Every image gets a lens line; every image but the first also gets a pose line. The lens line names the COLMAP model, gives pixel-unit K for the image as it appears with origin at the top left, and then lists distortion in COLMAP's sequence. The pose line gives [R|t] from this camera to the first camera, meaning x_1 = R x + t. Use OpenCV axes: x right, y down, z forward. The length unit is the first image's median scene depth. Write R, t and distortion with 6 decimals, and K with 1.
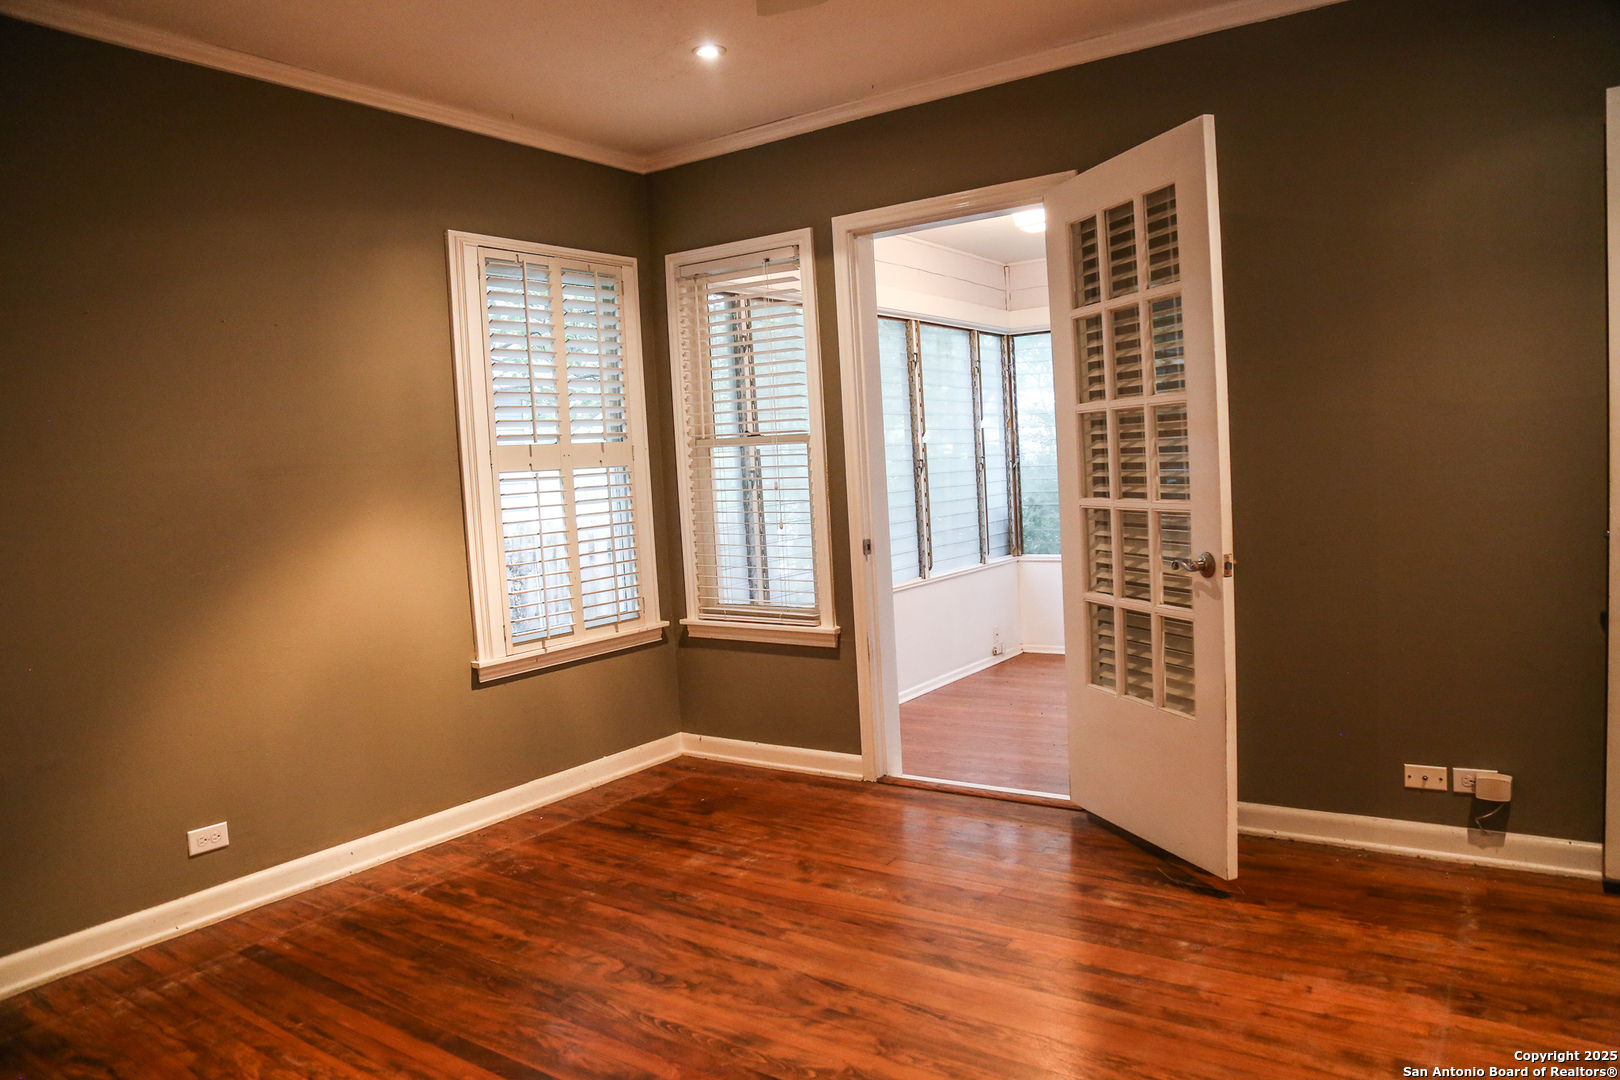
lens RADIAL K [[1097.2, 0, 810.0], [0, 1097.2, 540.0], [0, 0, 1]] dist [-0.120354, 0.061535]
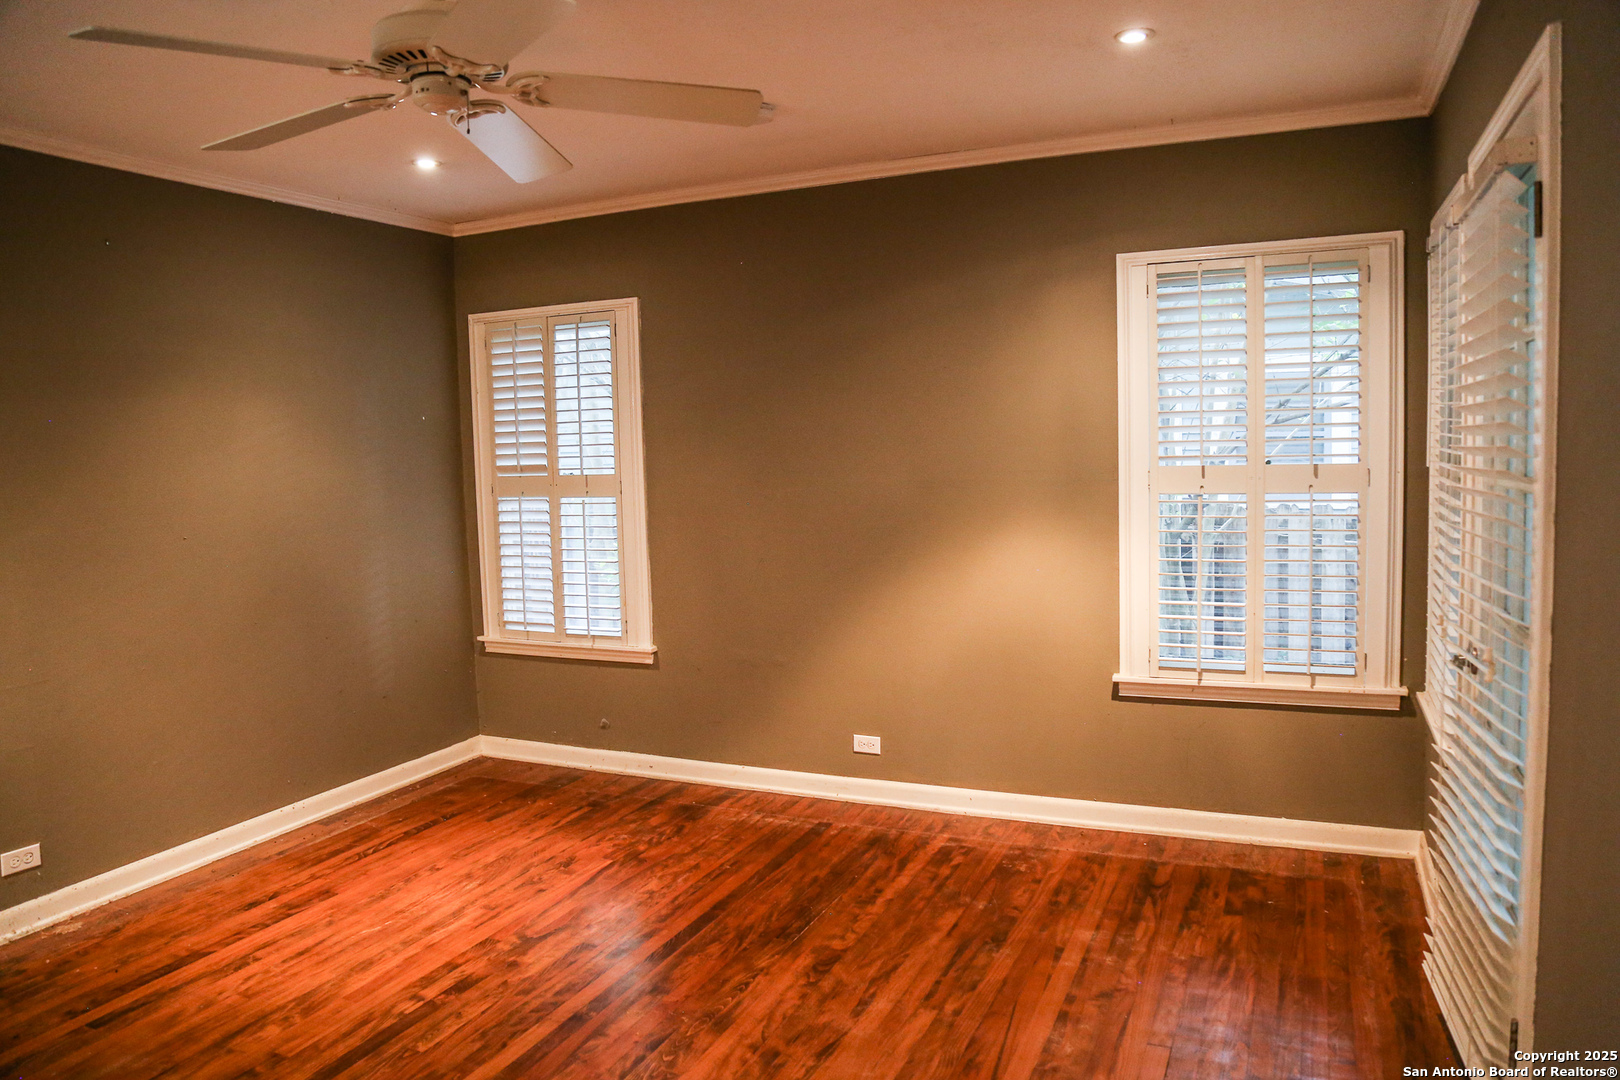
lens RADIAL K [[1097.2, 0, 810.0], [0, 1097.2, 540.0], [0, 0, 1]] dist [-0.120354, 0.061535]
pose [[0.182345, 0.135683, -0.973828, 0.728866], [-0.046066, 0.990524, 0.129383, -0.156676], [0.982155, 0.021268, 0.186867, 0.595967]]
